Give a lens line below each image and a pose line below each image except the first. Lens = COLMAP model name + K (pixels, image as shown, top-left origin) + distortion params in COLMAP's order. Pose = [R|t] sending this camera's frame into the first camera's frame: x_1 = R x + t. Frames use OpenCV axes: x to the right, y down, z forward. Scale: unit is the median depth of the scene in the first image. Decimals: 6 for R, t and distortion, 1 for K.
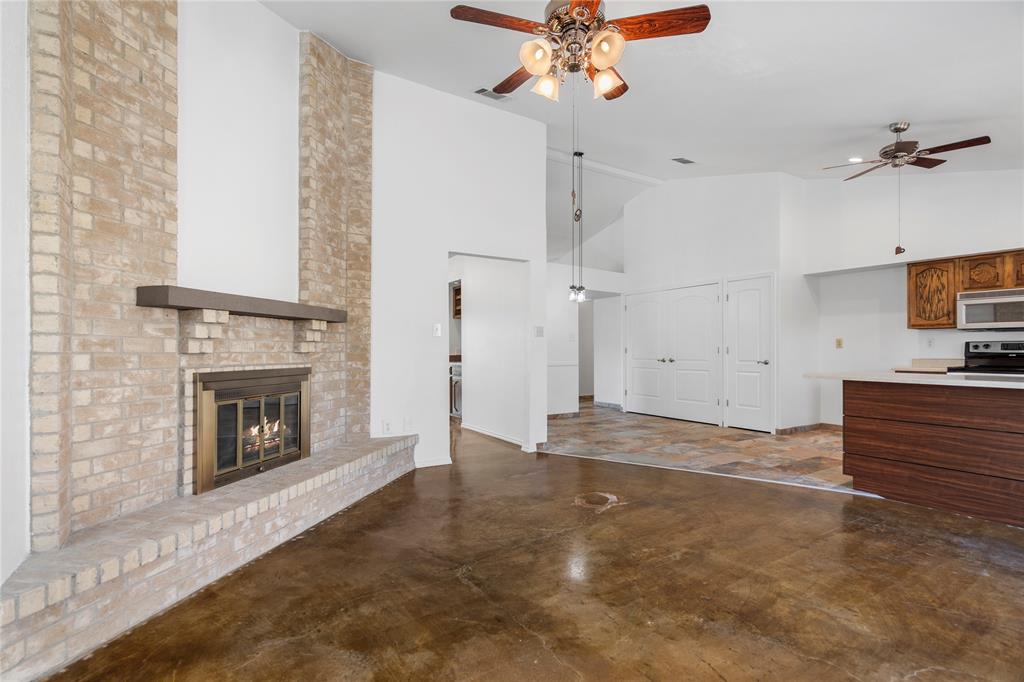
lens RADIAL K [[482.5, 0, 506.1], [0, 482.5, 349.5], [0, 0, 1]] dist [0.002865, 0.001401]
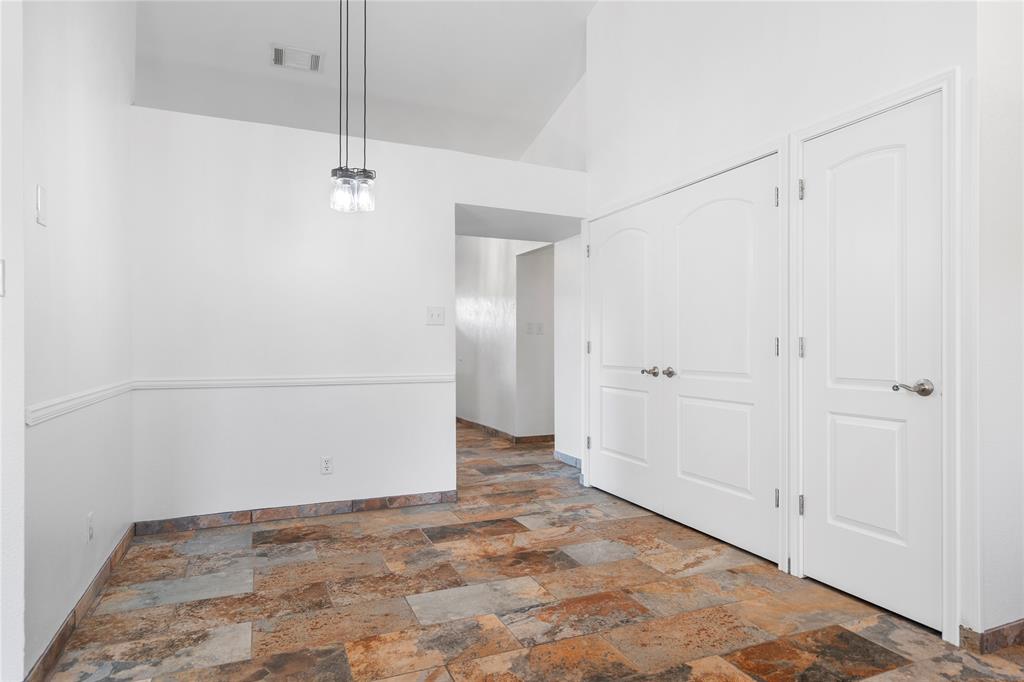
lens RADIAL K [[584.9, 0, 509.5], [0, 584.9, 342.1], [0, 0, 1]] dist [-0.004363, 0.001476]
pose [[0.988144, 0.000982, -0.153530, 0.494527], [-0.001850, 0.999983, -0.005510, 0.001201], [0.153522, 0.005729, 0.988129, 0.878273]]
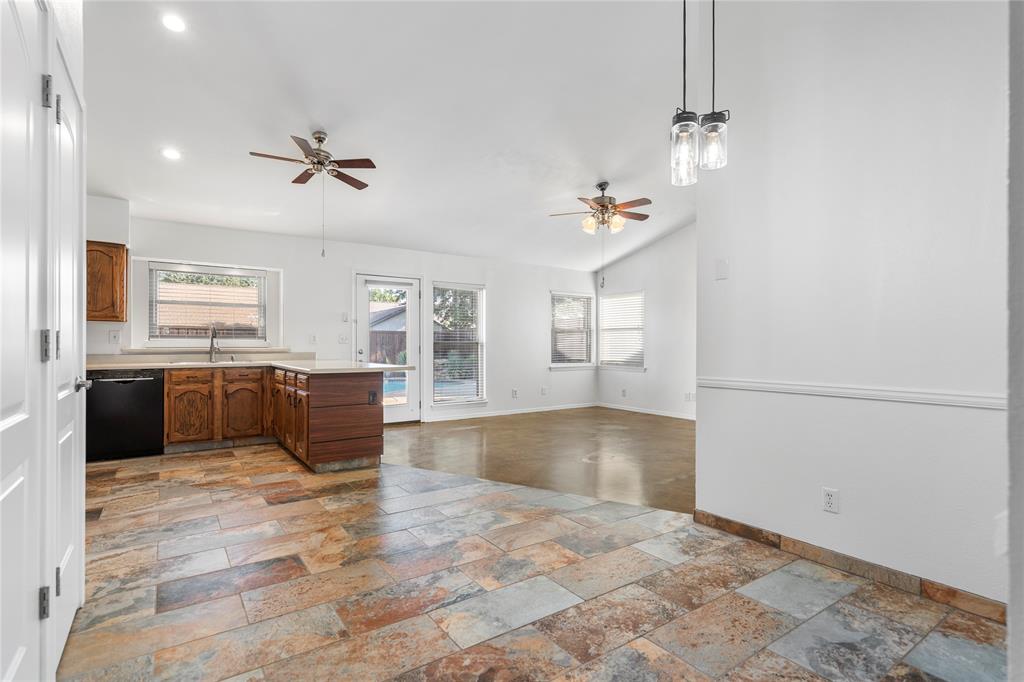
lens RADIAL K [[499.8, 0, 522.7], [0, 499.8, 343.0], [0, 0, 1]] dist [-0.020746, 0.008501]
pose [[-0.997341, -0.002608, -0.072825, 0.399414], [-0.002241, 0.999984, -0.005115, 0.000726], [0.072837, -0.004938, -0.997332, 1.923831]]
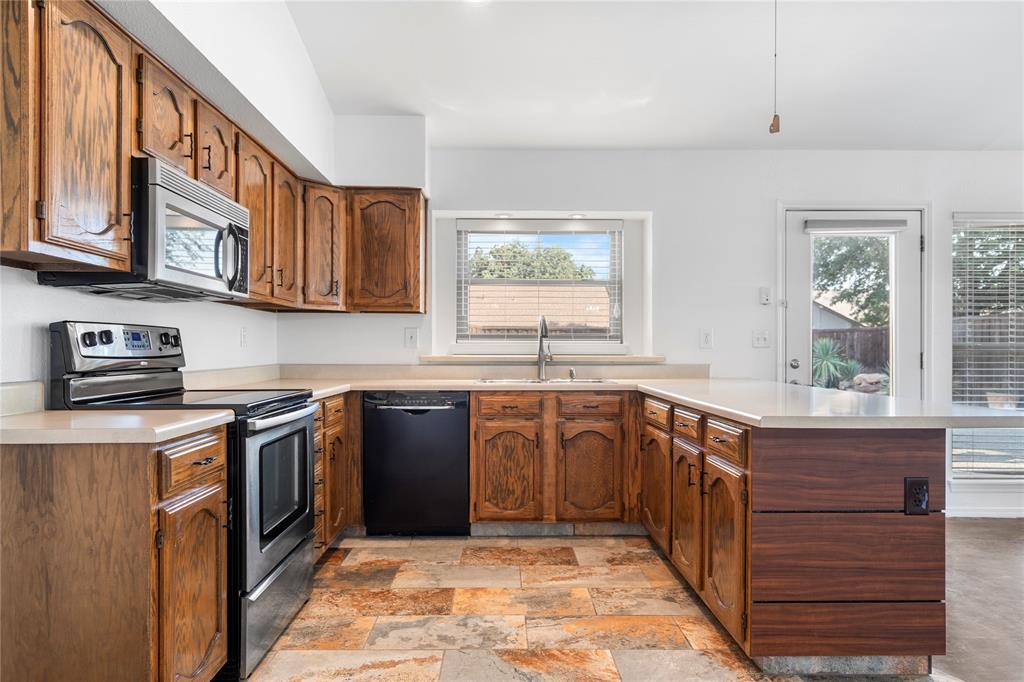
lens RADIAL K [[641.8, 0, 508.4], [0, 641.8, 350.5], [0, 0, 1]] dist [0.026567, -0.001608]
pose [[-0.856263, -0.004533, 0.516521, 0.639778], [-0.004017, 0.999990, 0.002116, -0.000360], [-0.516525, -0.000263, -0.856272, 1.457710]]
